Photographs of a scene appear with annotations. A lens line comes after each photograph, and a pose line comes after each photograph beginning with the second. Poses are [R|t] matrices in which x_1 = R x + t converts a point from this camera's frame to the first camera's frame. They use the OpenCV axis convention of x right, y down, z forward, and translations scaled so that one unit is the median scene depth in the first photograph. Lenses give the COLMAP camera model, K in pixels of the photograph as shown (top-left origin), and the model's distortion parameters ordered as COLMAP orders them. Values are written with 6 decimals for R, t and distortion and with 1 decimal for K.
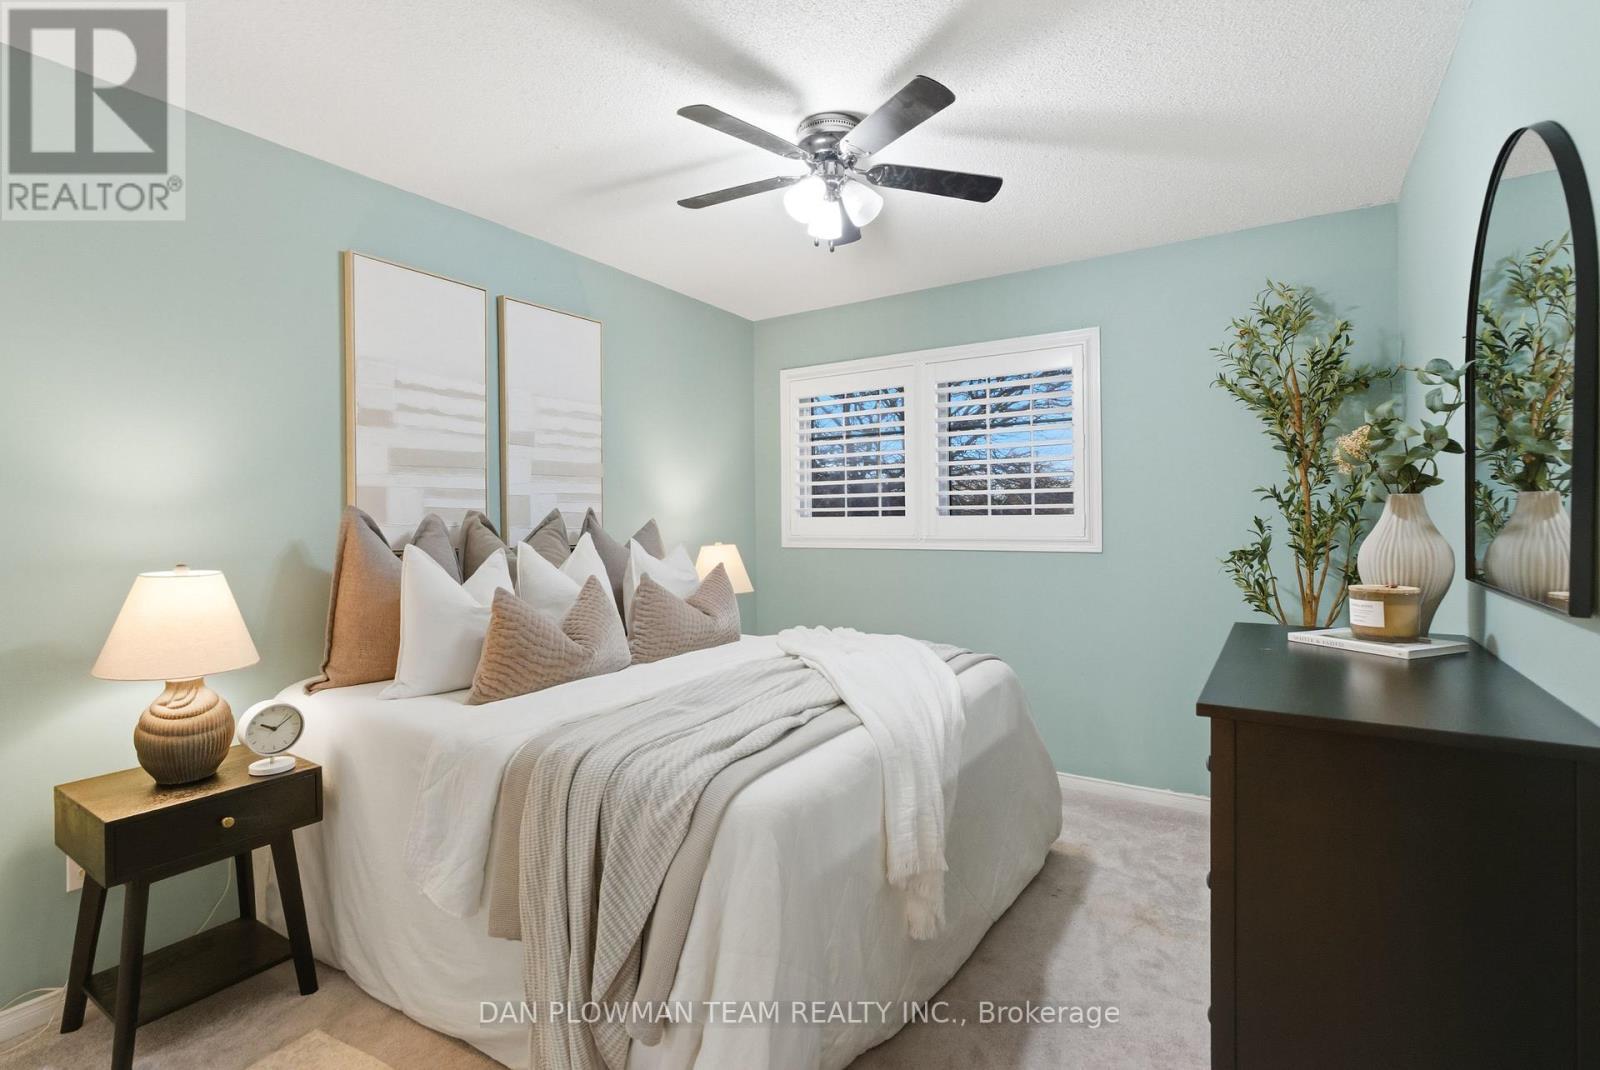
lens RADIAL K [[730.4, 0, 806.9], [0, 730.4, 520.4], [0, 0, 1]] dist [-0.008565, 0.000548]
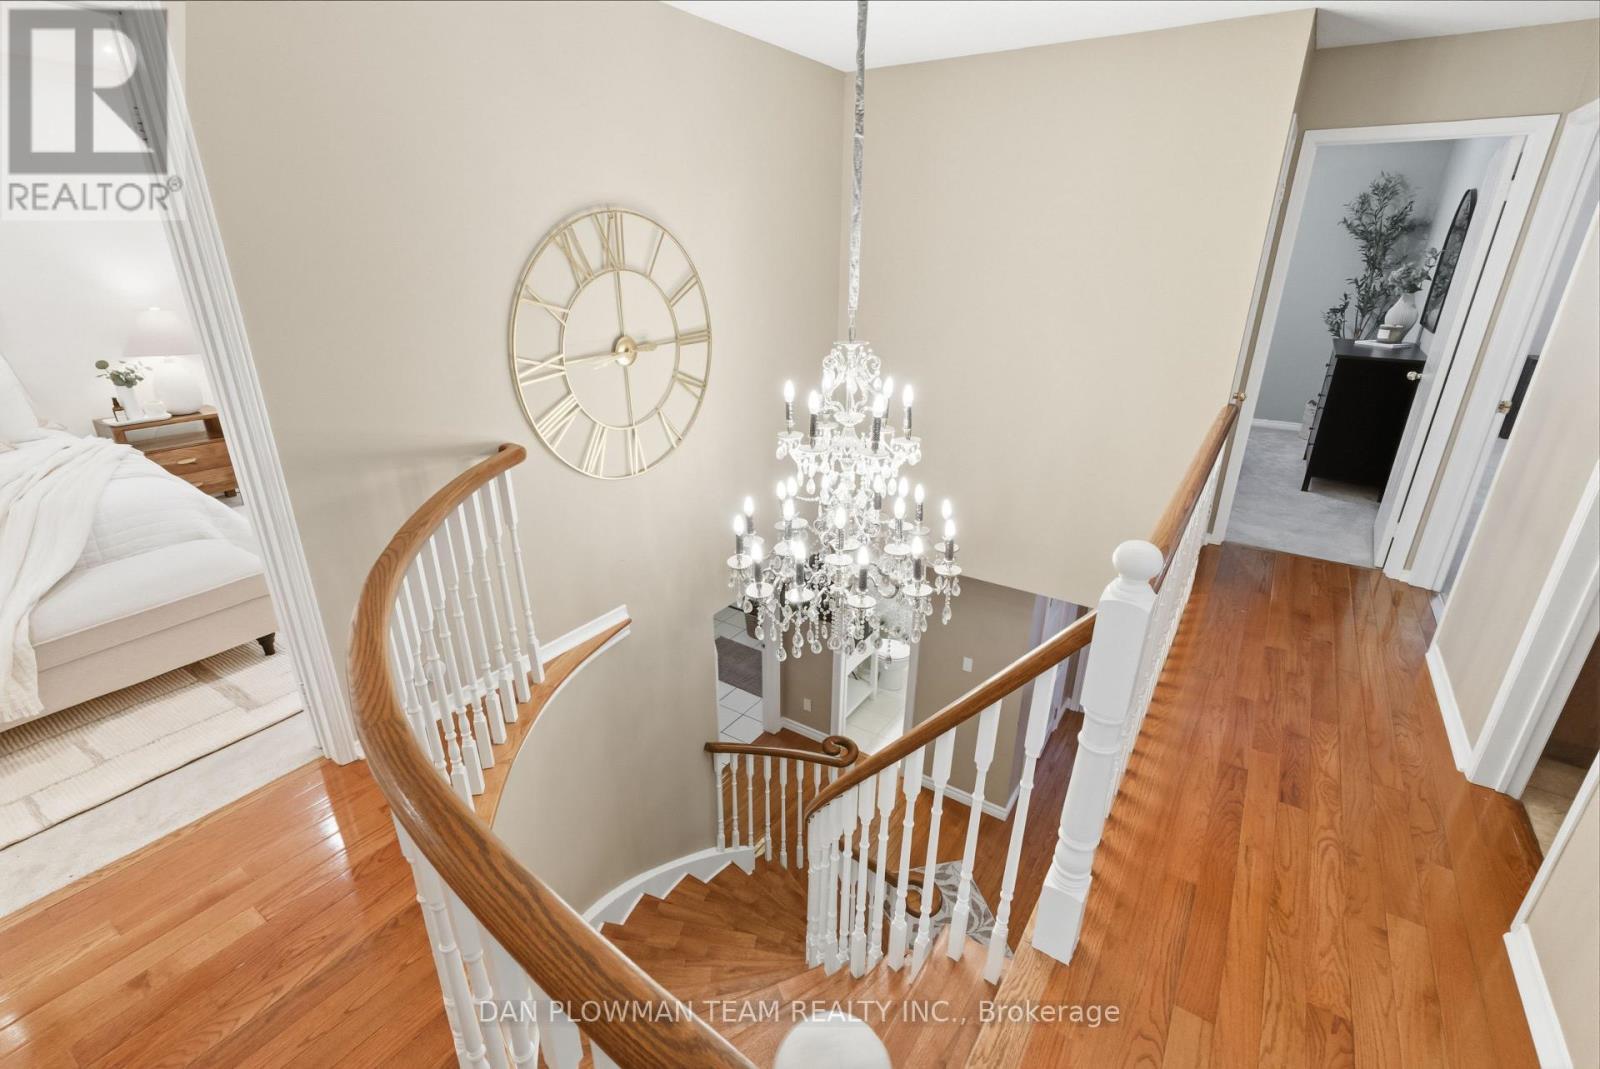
lens RADIAL K [[730.4, 0, 785.6], [0, 730.4, 534.7], [0, 0, 1]] dist [-0.008565, 0.000548]
pose [[0.999925, 0.010662, -0.005978, -1.105913], [-0.007680, 0.928447, 0.371385, -0.132086], [0.009510, -0.371312, 0.928460, -1.398368]]
